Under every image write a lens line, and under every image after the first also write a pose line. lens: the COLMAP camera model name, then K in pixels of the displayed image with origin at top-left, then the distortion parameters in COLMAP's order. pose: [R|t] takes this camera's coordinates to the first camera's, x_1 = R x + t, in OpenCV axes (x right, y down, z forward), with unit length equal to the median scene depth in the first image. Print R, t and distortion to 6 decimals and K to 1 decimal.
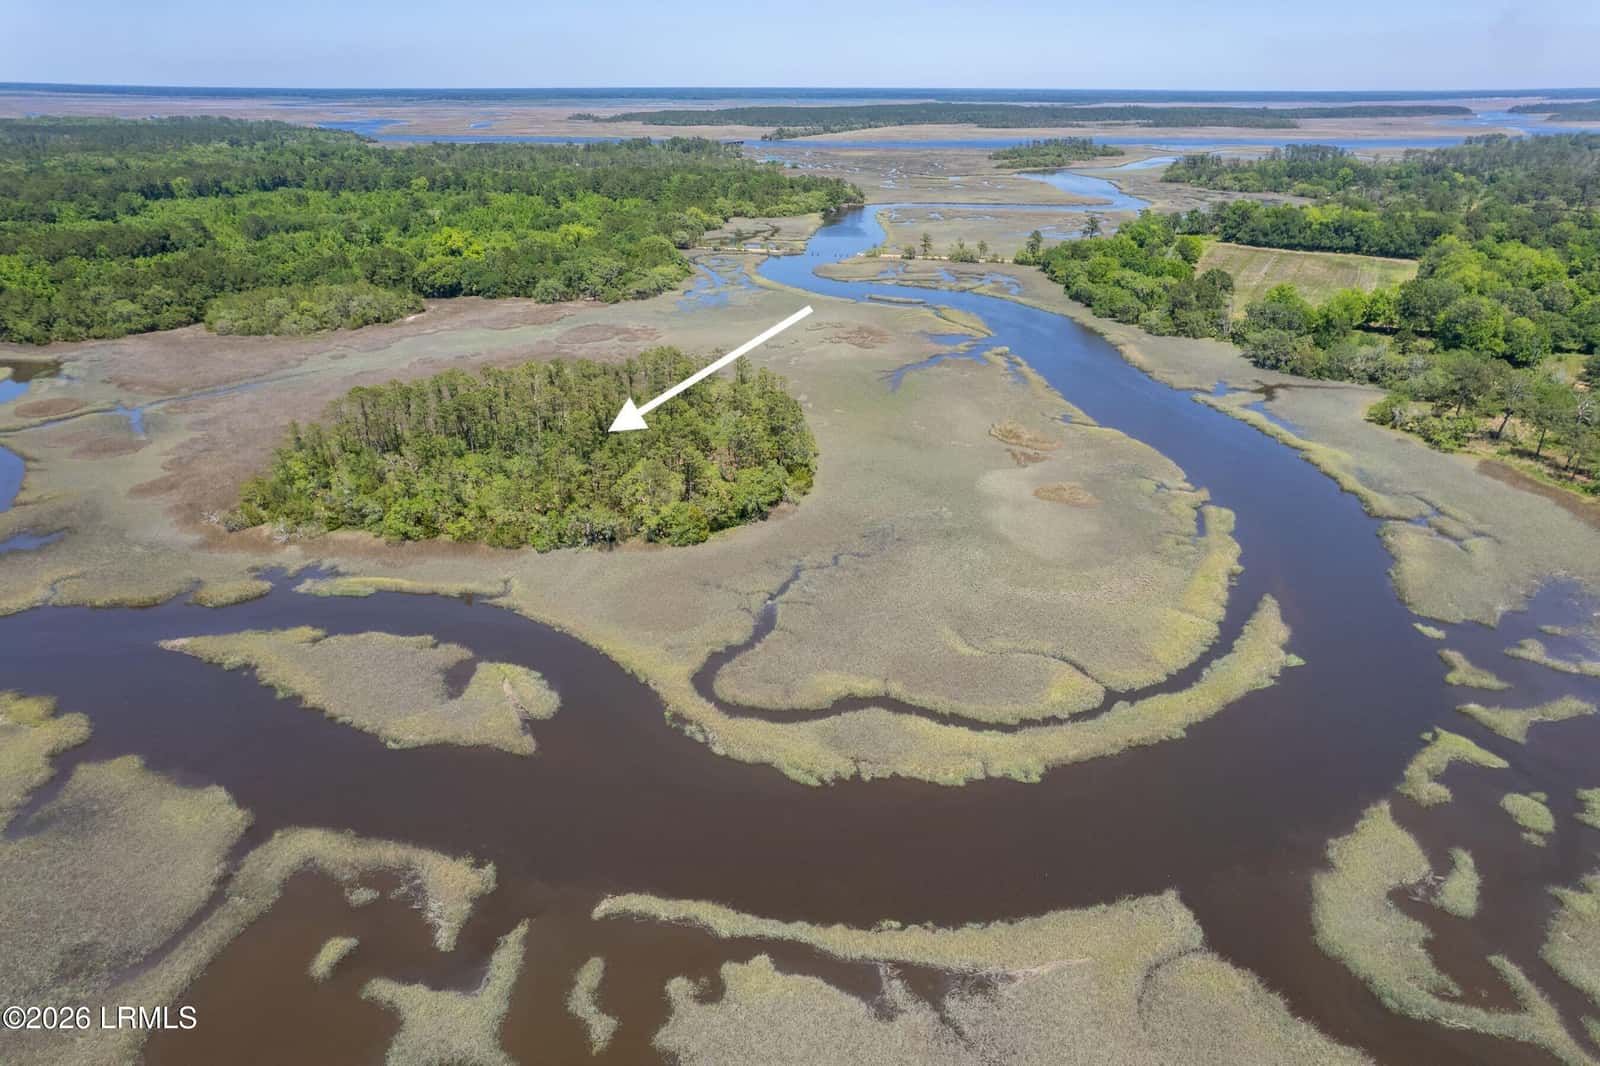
lens RADIAL K [[1031.0, 0, 805.7], [0, 1031.0, 529.1], [0, 0, 1]] dist [-0.058750, 0.074218]
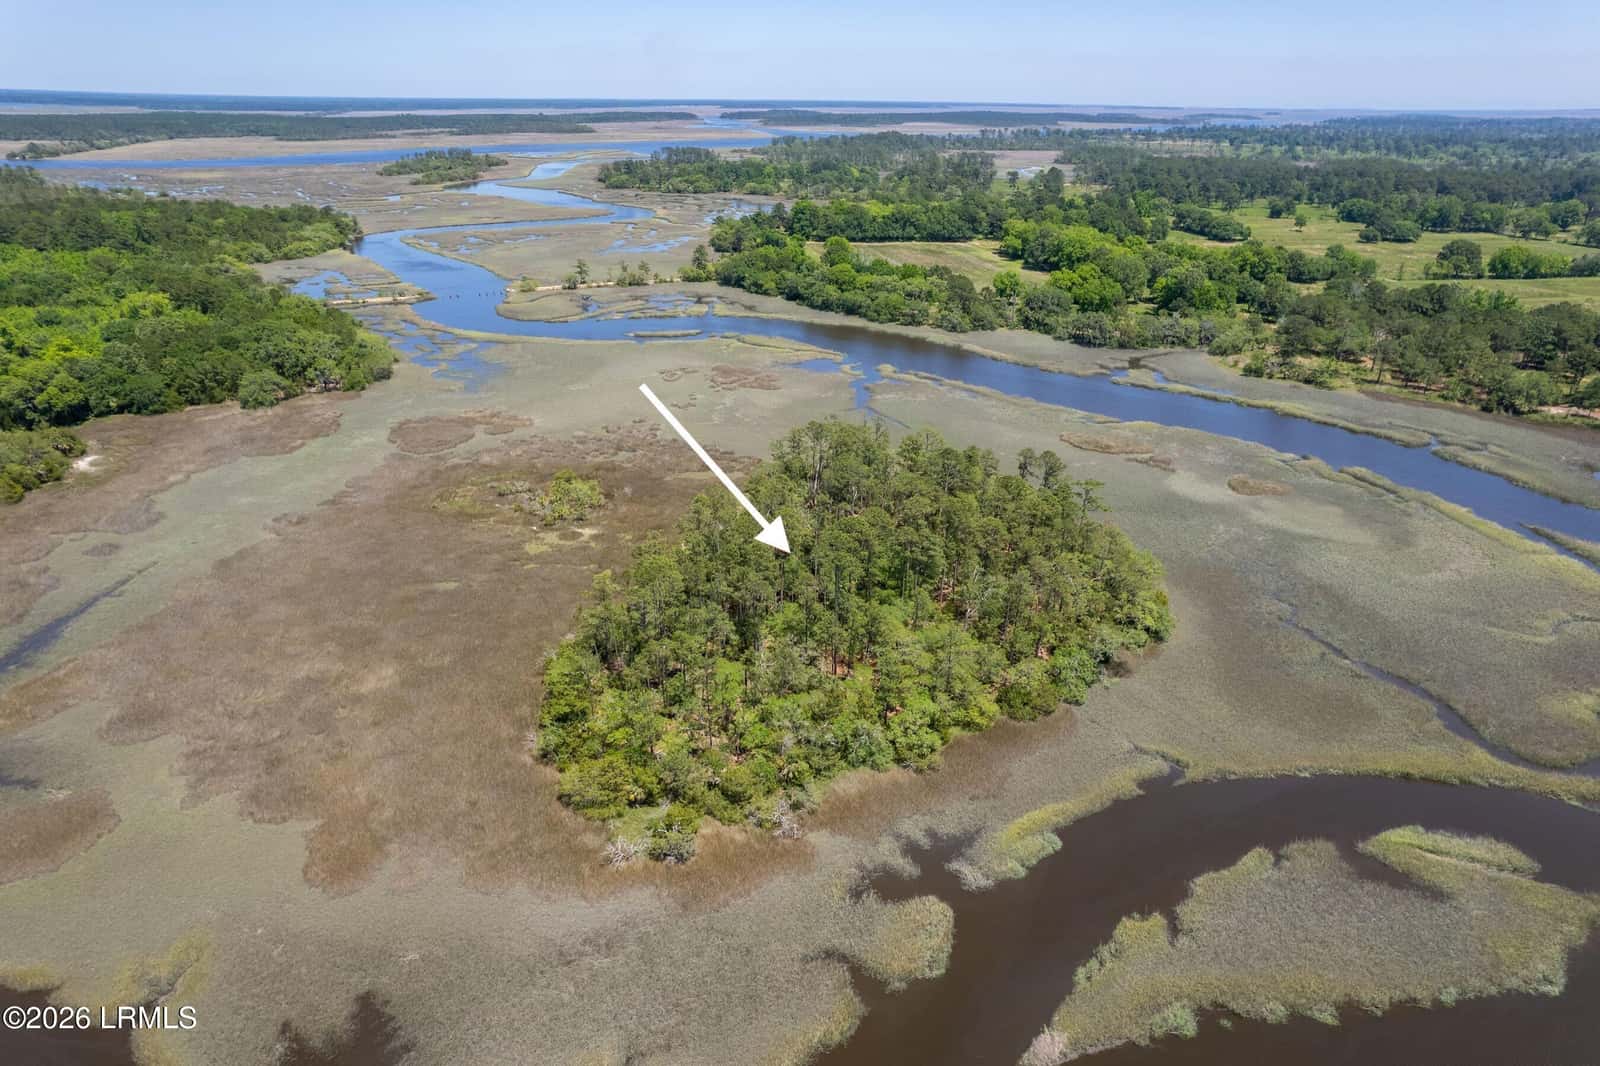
lens RADIAL K [[1031.0, 0, 805.7], [0, 1031.0, 529.1], [0, 0, 1]] dist [-0.058750, 0.074218]
pose [[0.768830, -0.244879, 0.590707, -0.811651], [0.248371, 0.965598, 0.077024, -0.206810], [-0.589247, 0.087496, 0.803201, 0.479512]]
